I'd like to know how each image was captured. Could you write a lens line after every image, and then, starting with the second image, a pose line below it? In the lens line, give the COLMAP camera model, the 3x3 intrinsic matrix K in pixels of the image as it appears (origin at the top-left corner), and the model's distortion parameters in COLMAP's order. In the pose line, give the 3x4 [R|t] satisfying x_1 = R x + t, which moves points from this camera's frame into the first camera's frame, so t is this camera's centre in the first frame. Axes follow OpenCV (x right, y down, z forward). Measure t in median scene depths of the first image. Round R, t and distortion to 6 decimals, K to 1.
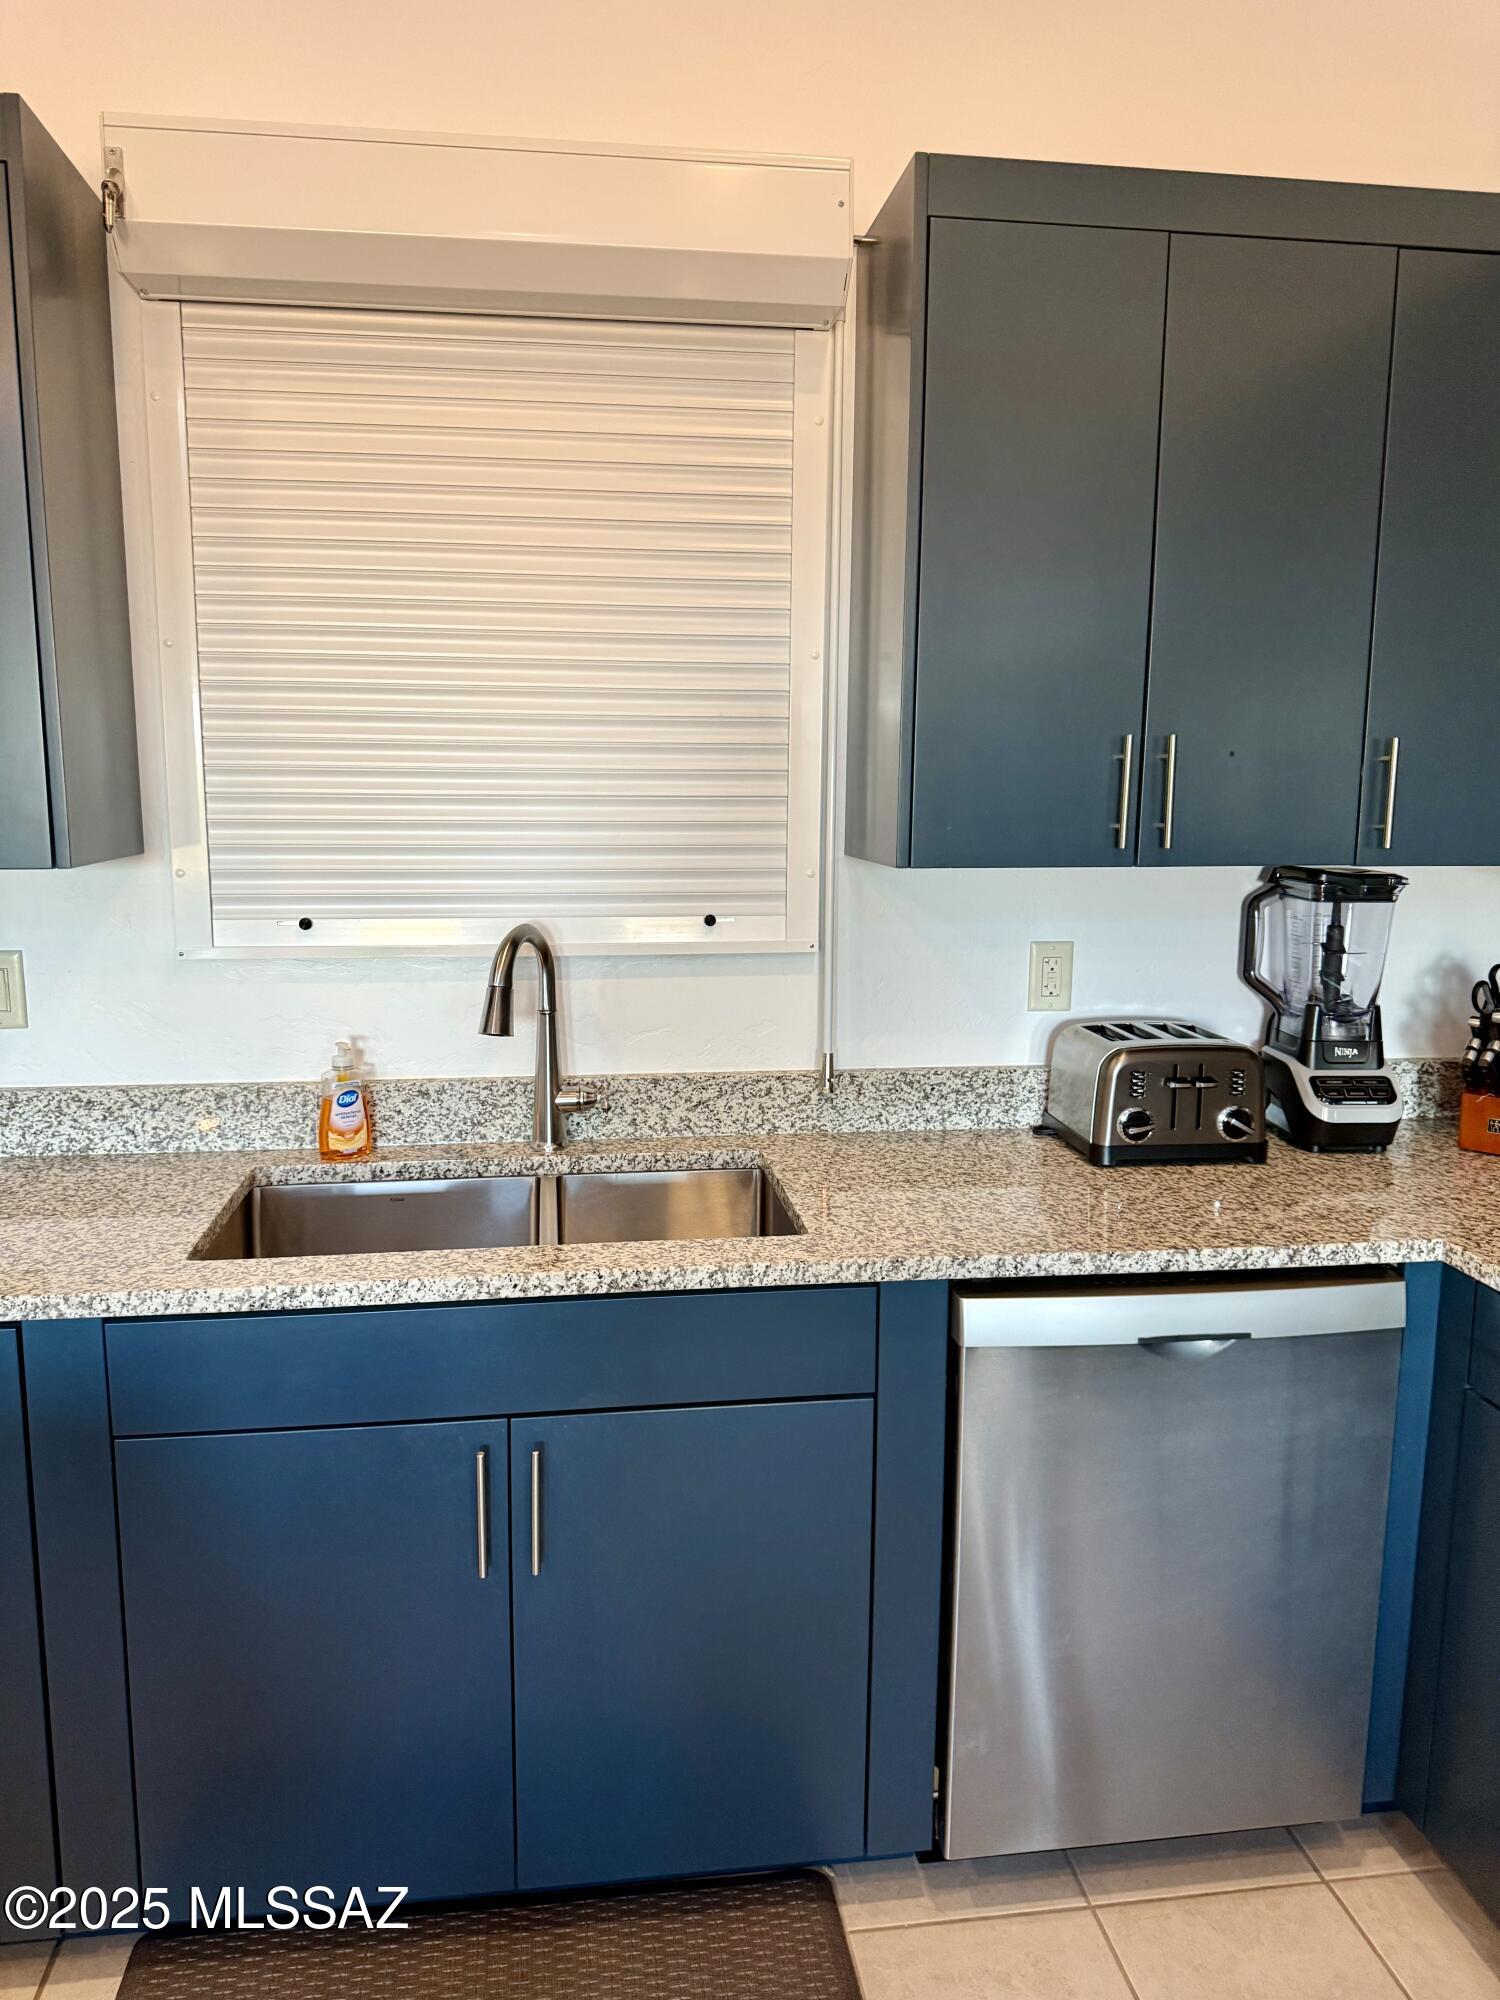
lens RADIAL K [[1392.8, 0, 750.0], [0, 1392.8, 1000.0], [0, 0, 1]] dist [-0.010456, -0.004410]
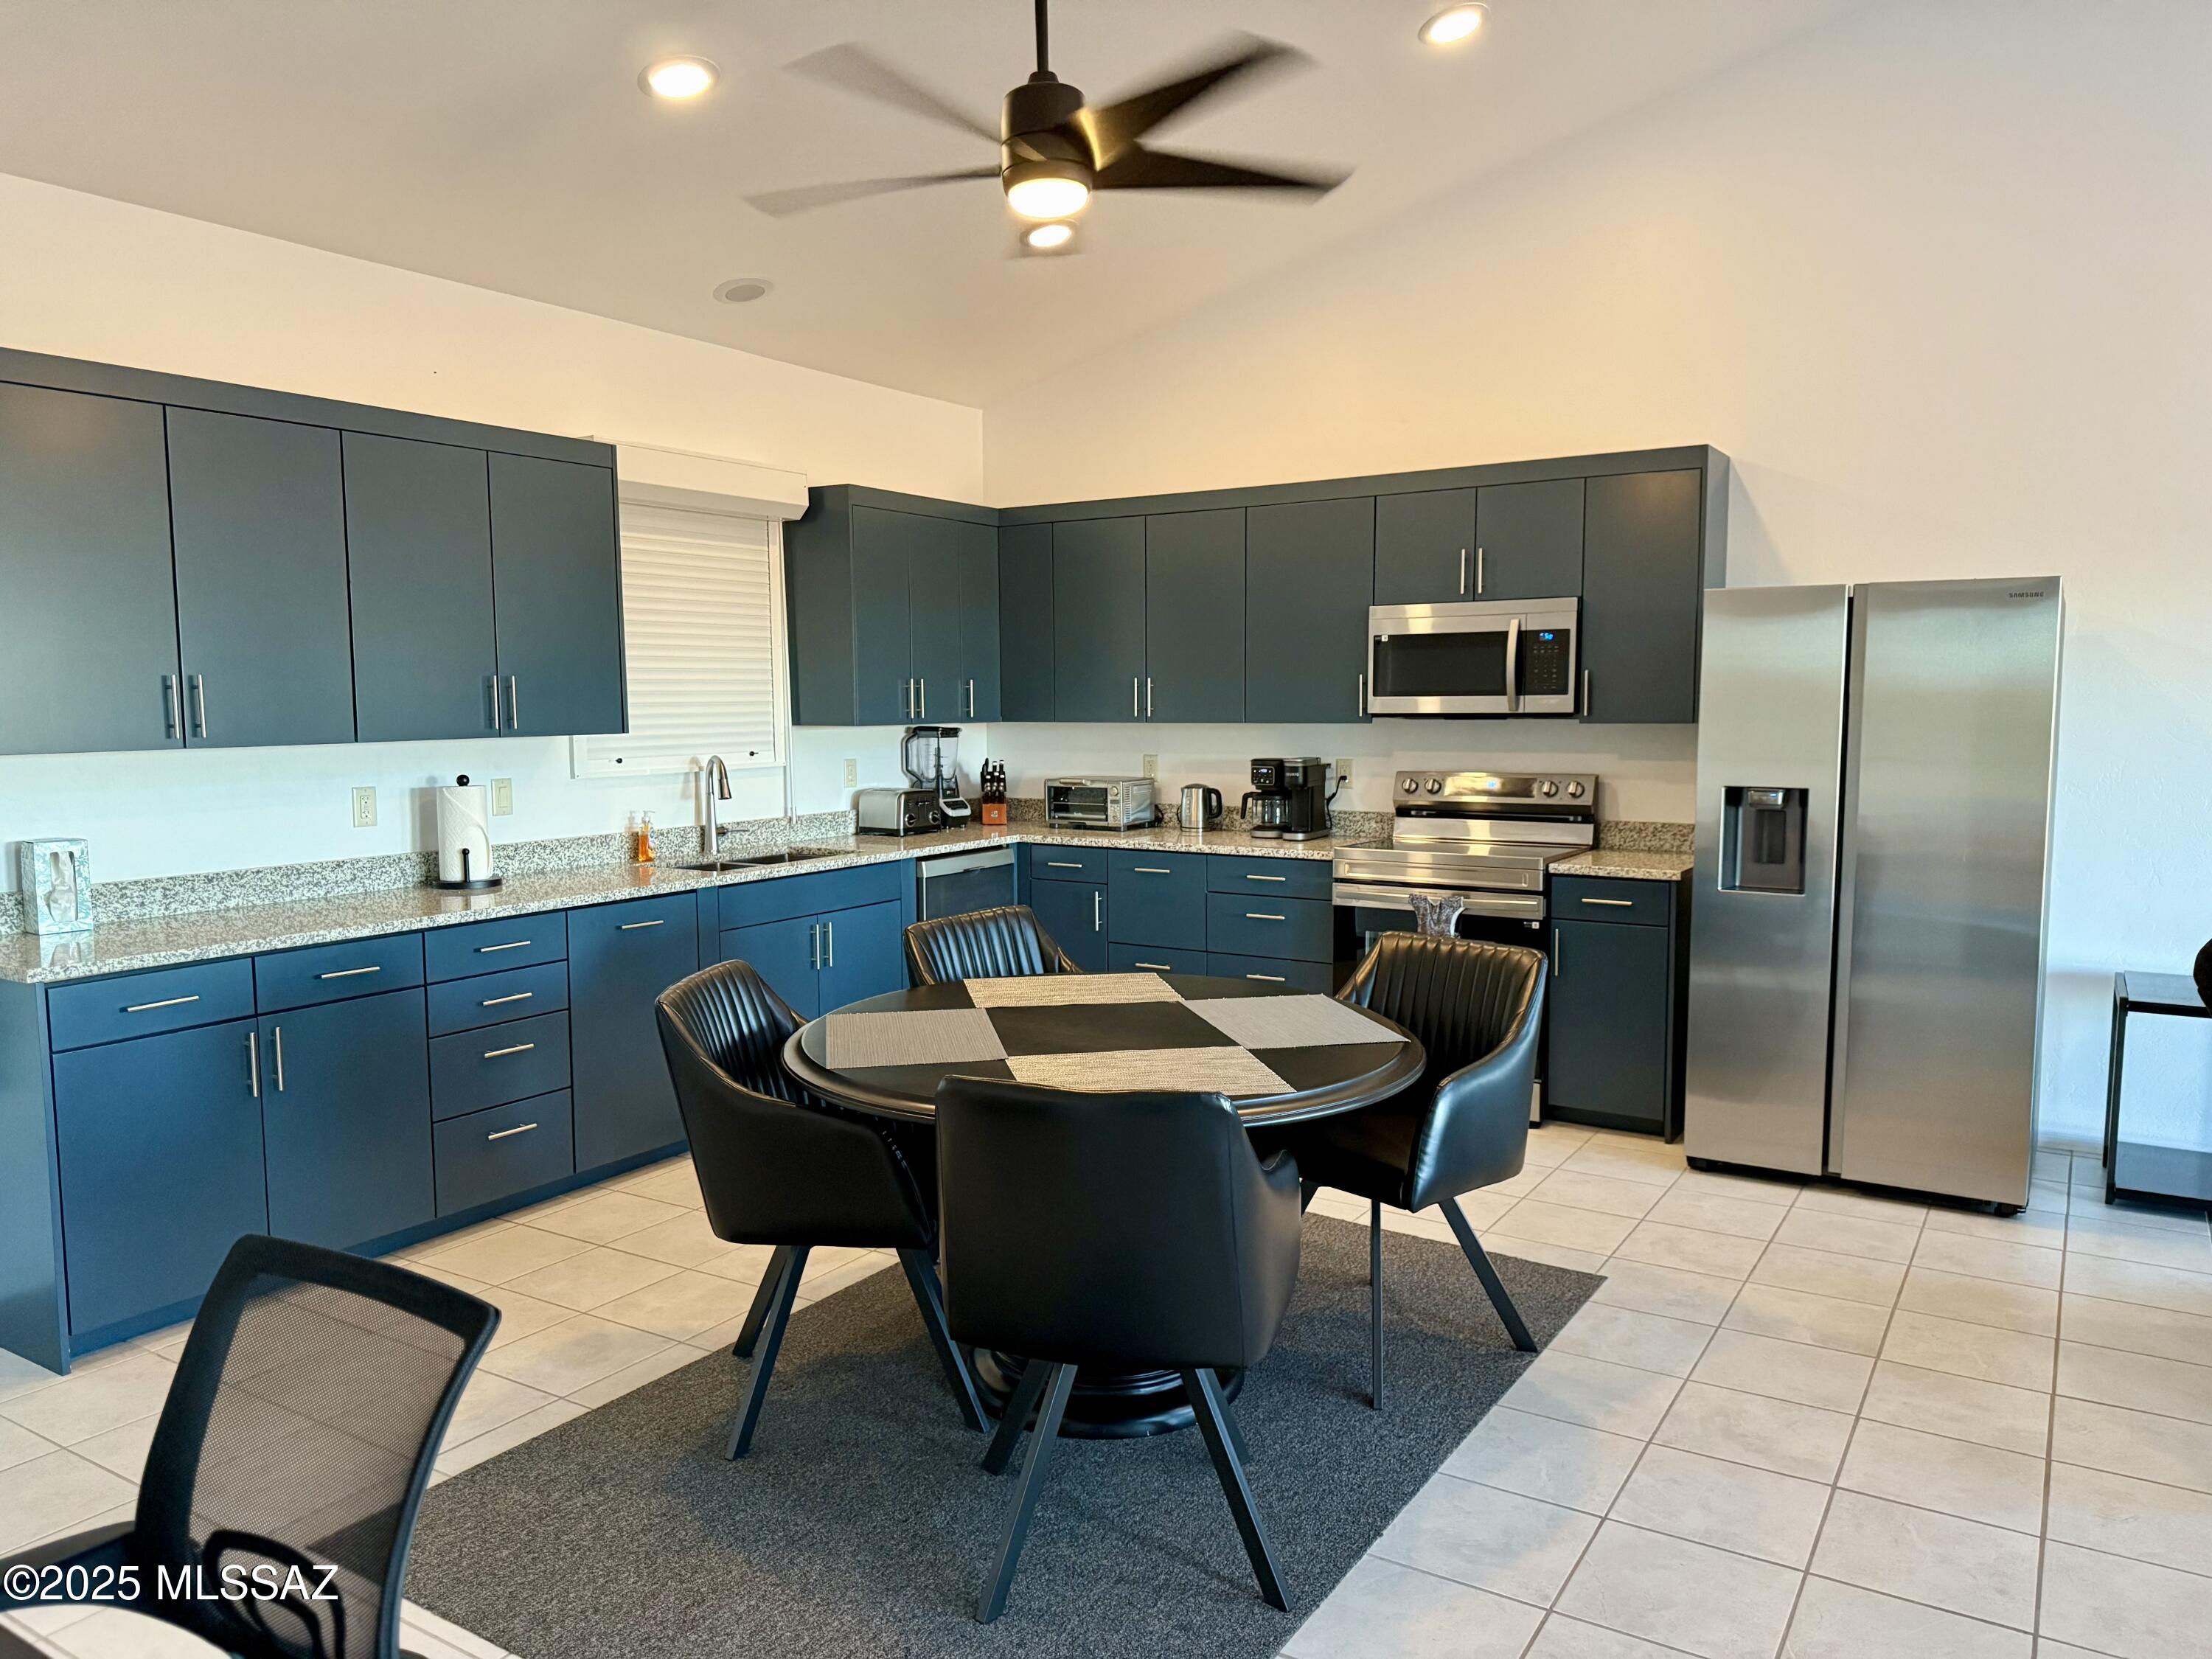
lens RADIAL K [[1540.5, 0, 1106.0], [0, 1540.5, 829.5], [0, 0, 1]] dist [-0.010456, -0.004410]
pose [[0.652520, -0.079569, 0.753583, -1.639226], [0.109609, 0.993924, 0.010038, 0.111430], [-0.749803, 0.076049, 0.657277, -1.202108]]
